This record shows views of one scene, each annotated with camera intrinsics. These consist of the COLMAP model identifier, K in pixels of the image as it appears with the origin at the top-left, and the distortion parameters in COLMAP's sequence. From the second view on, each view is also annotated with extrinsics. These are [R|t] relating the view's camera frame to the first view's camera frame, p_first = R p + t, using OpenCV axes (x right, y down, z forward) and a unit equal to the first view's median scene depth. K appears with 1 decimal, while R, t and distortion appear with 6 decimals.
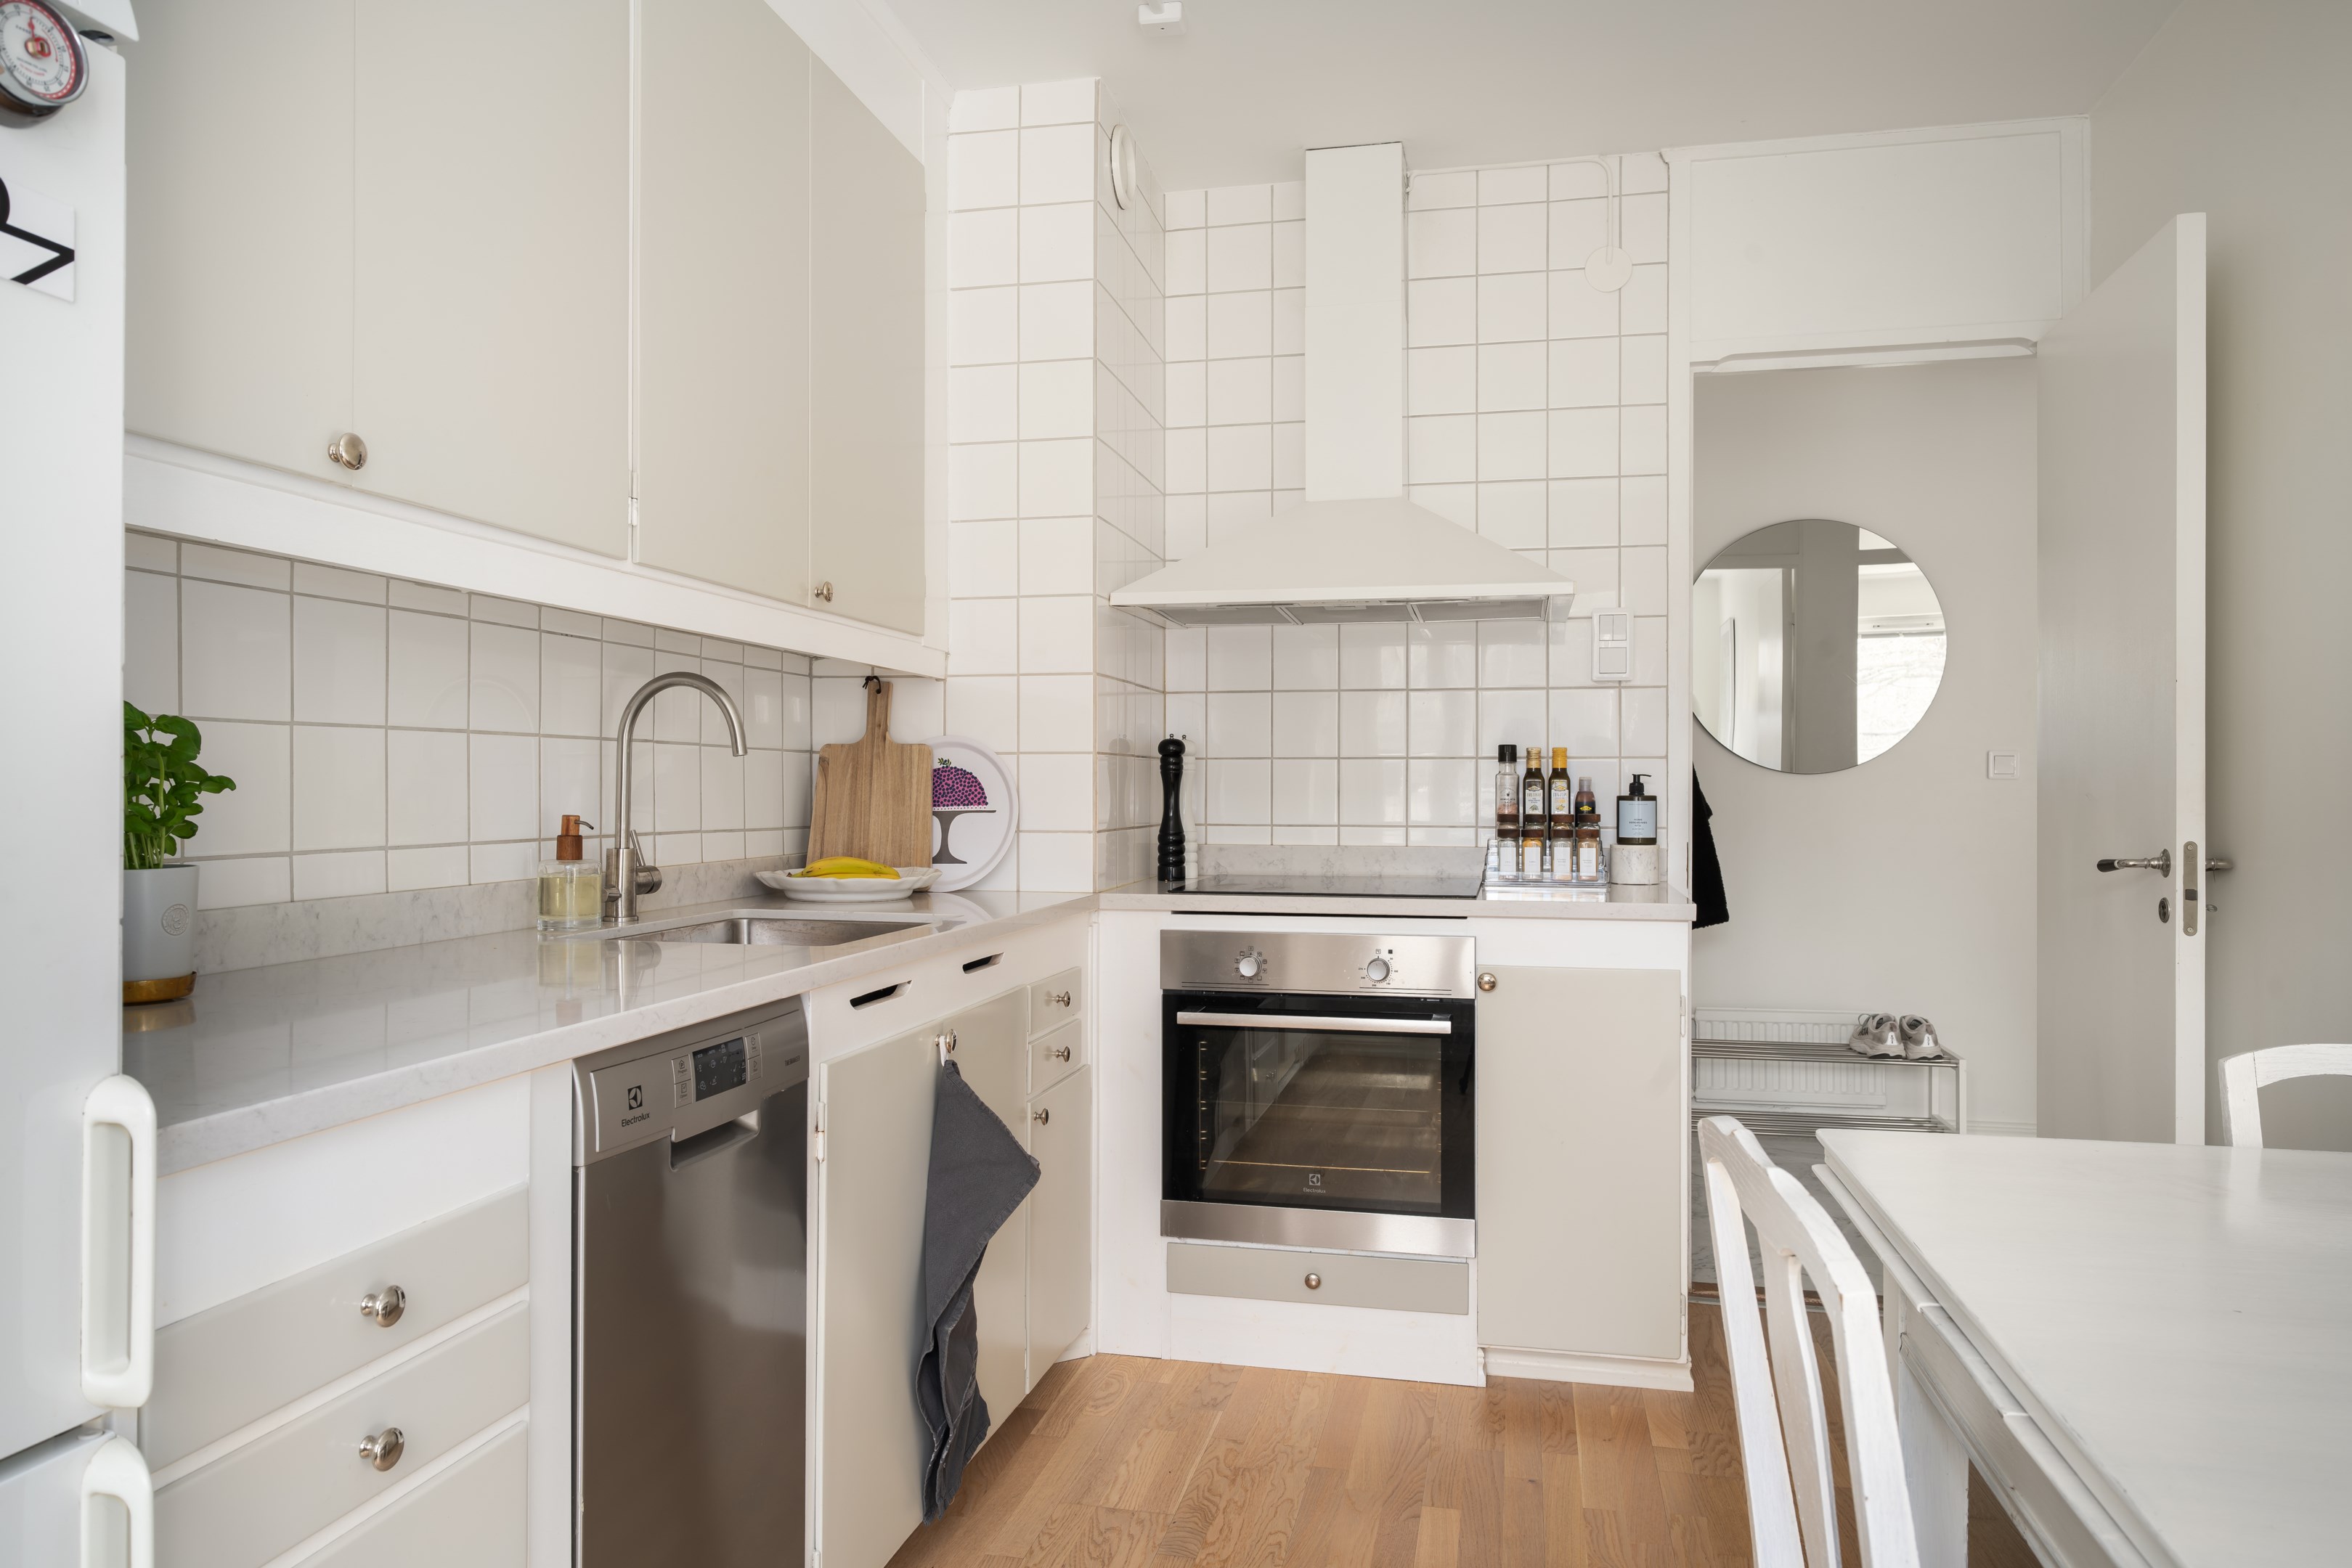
lens RADIAL K [[1531.6, 0, 1162.4], [0, 1531.6, 790.2], [0, 0, 1]] dist [-0.001328, 0.002012]
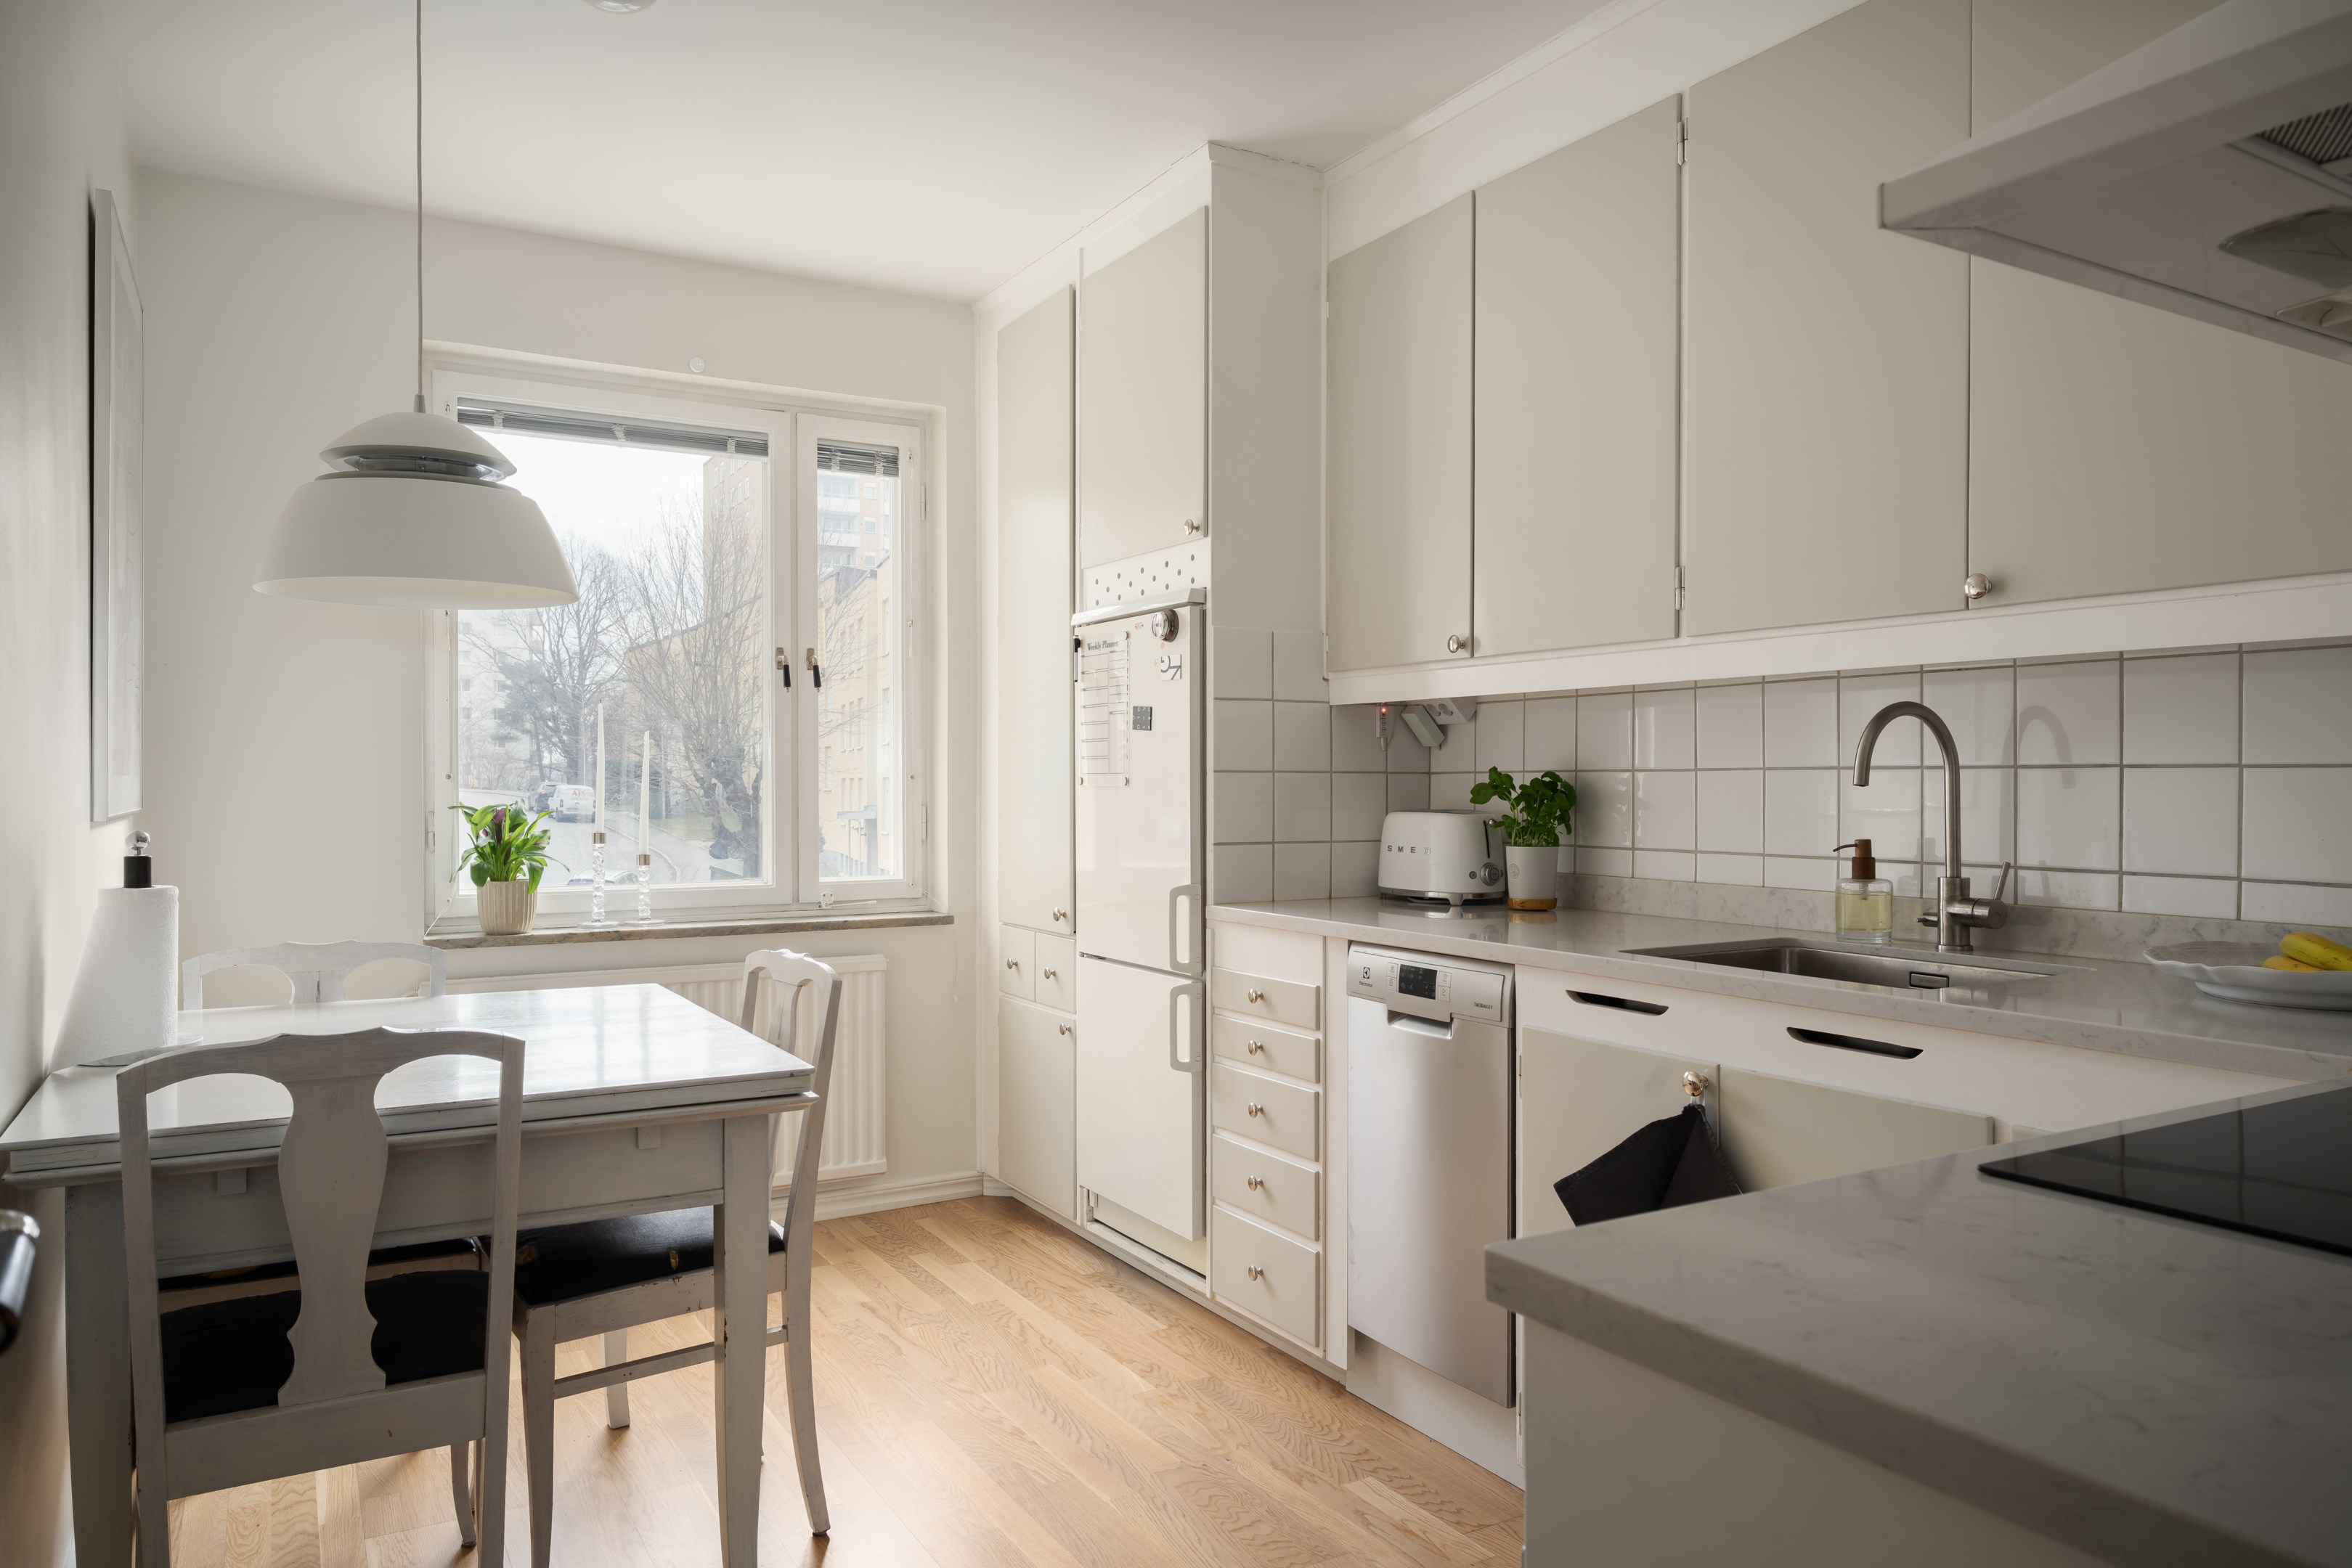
lens RADIAL K [[1531.6, 0, 1169.7], [0, 1531.6, 793.6], [0, 0, 1]] dist [-0.001328, 0.002012]
pose [[-0.725252, 0.003128, -0.688476, 0.571737], [-0.003586, 0.999959, 0.008320, -0.018850], [0.688474, 0.008503, -0.725211, 1.103354]]
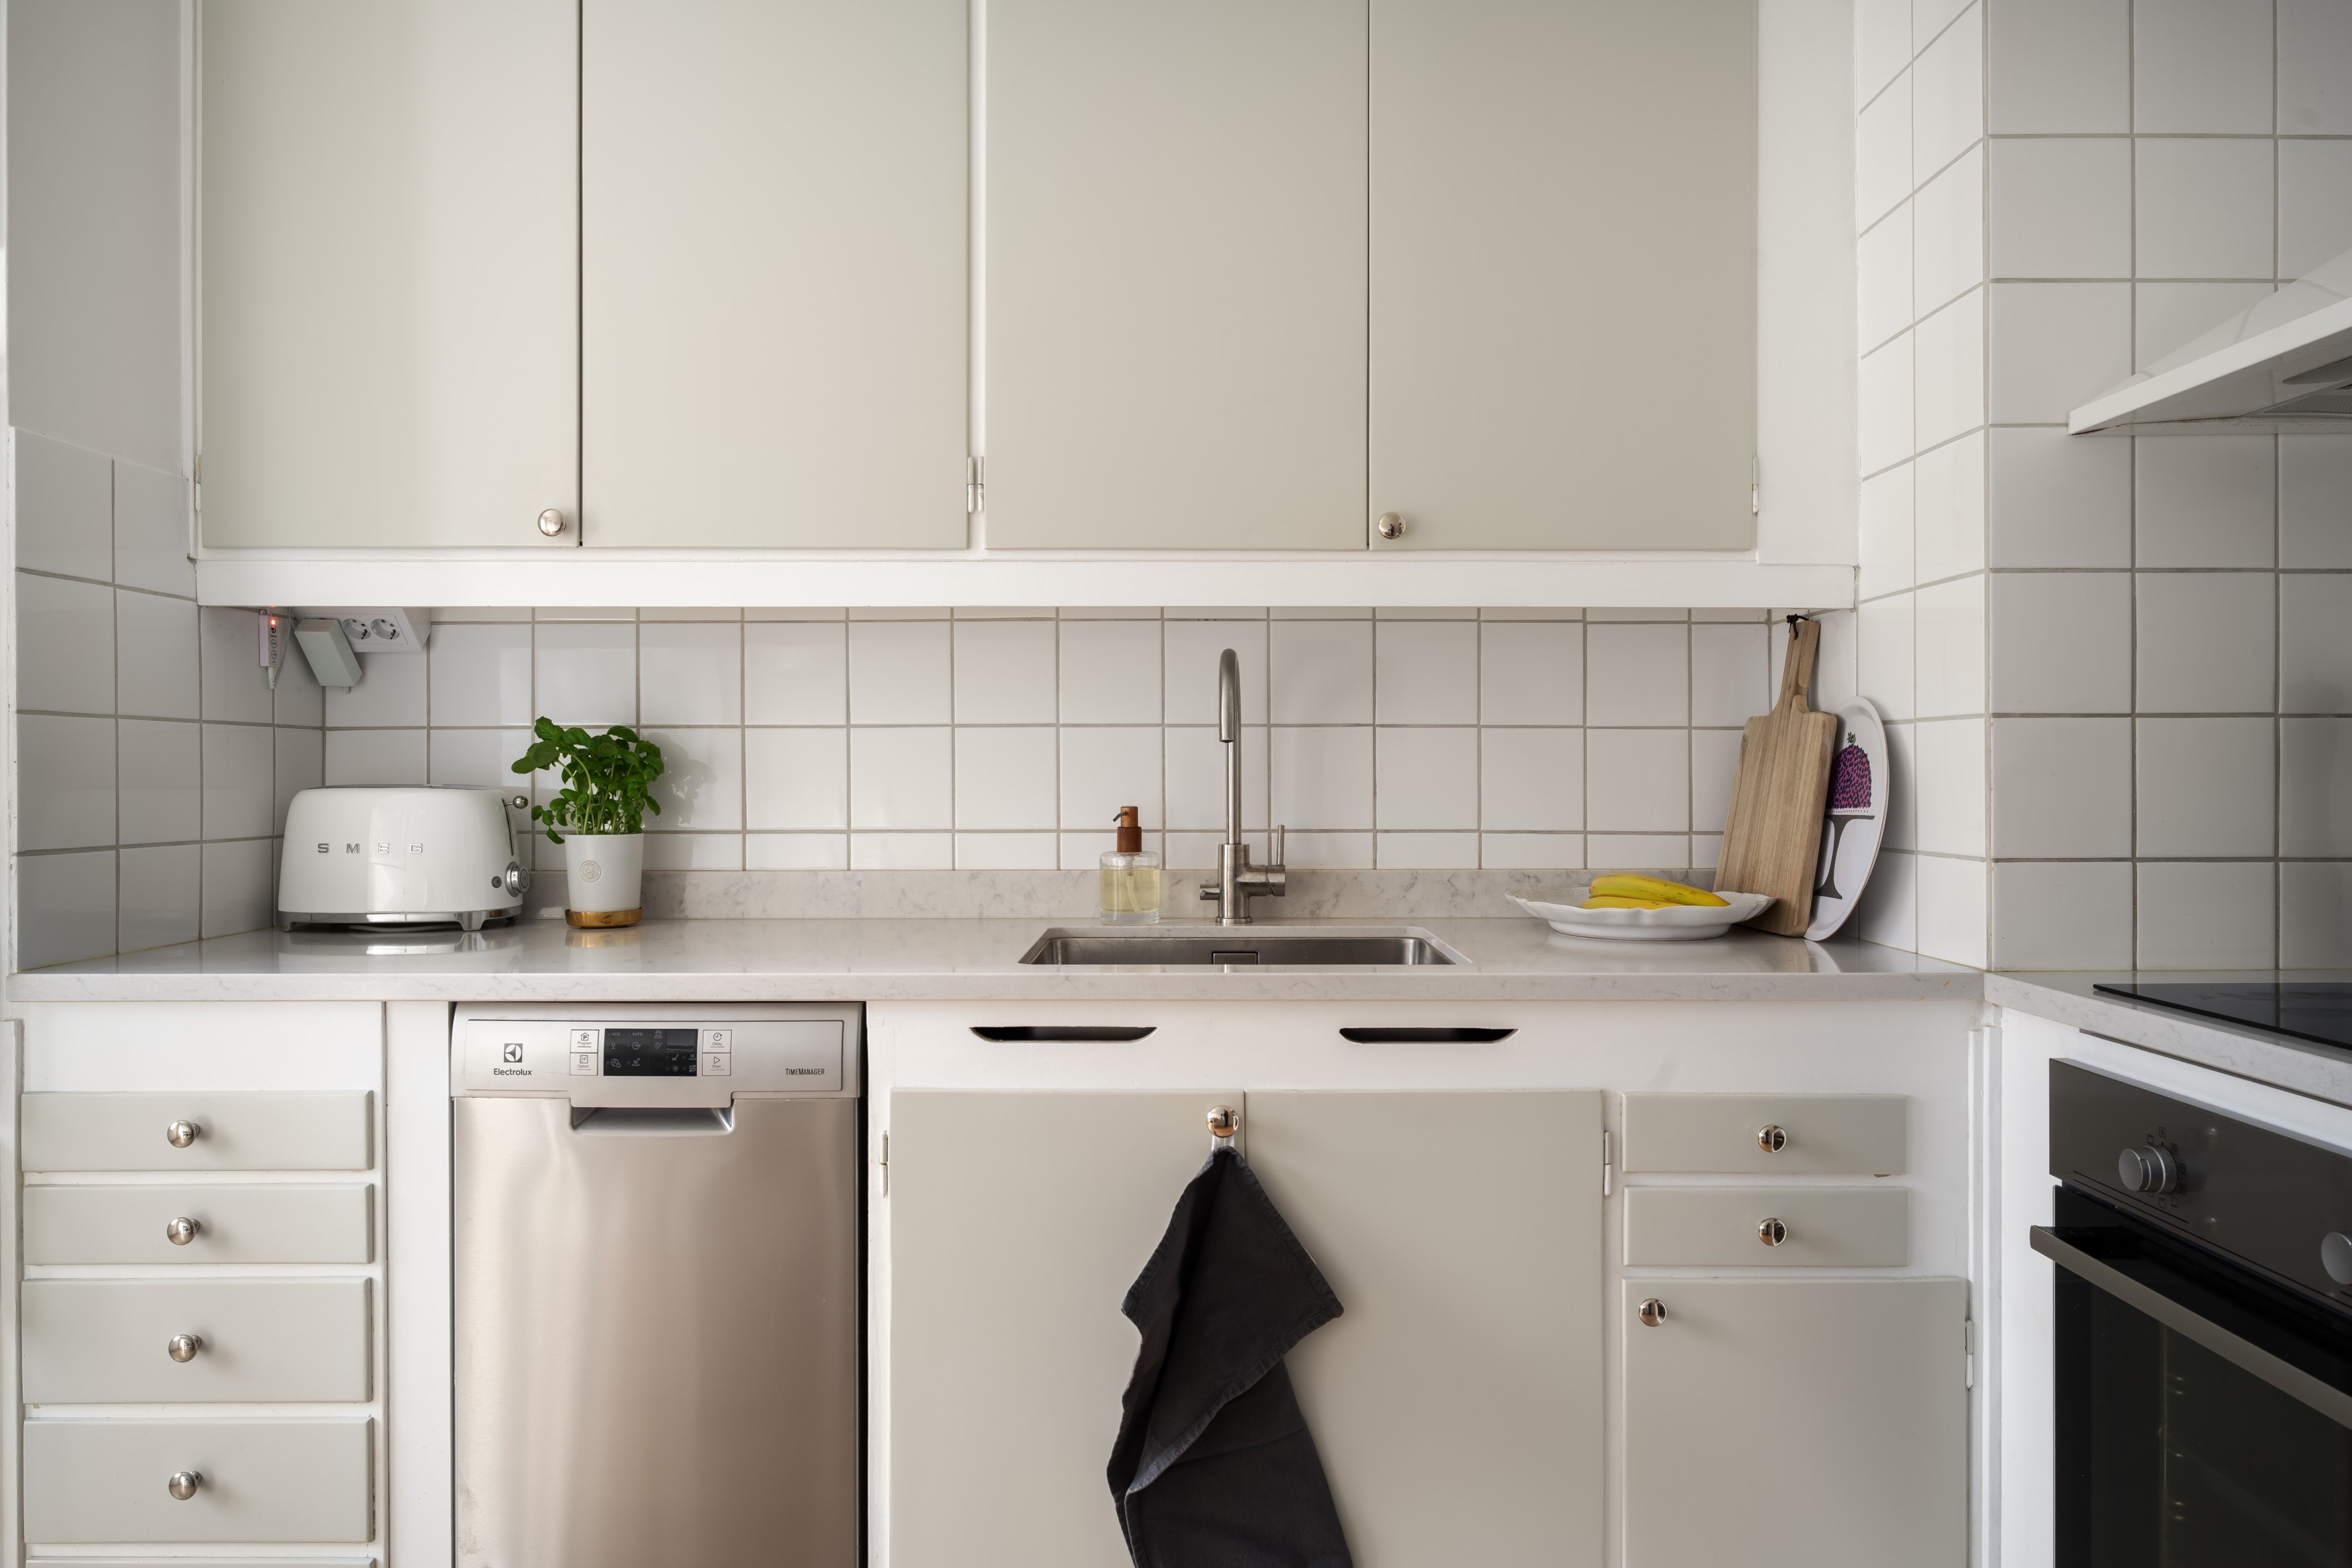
lens RADIAL K [[1531.6, 0, 1187.1], [0, 1531.6, 784.3], [0, 0, 1]] dist [-0.001328, 0.002012]
pose [[0.228942, 0.005327, -0.973426, 0.434286], [-0.001440, 0.999986, 0.005134, -0.002271], [0.973439, 0.000226, 0.228946, 0.610860]]
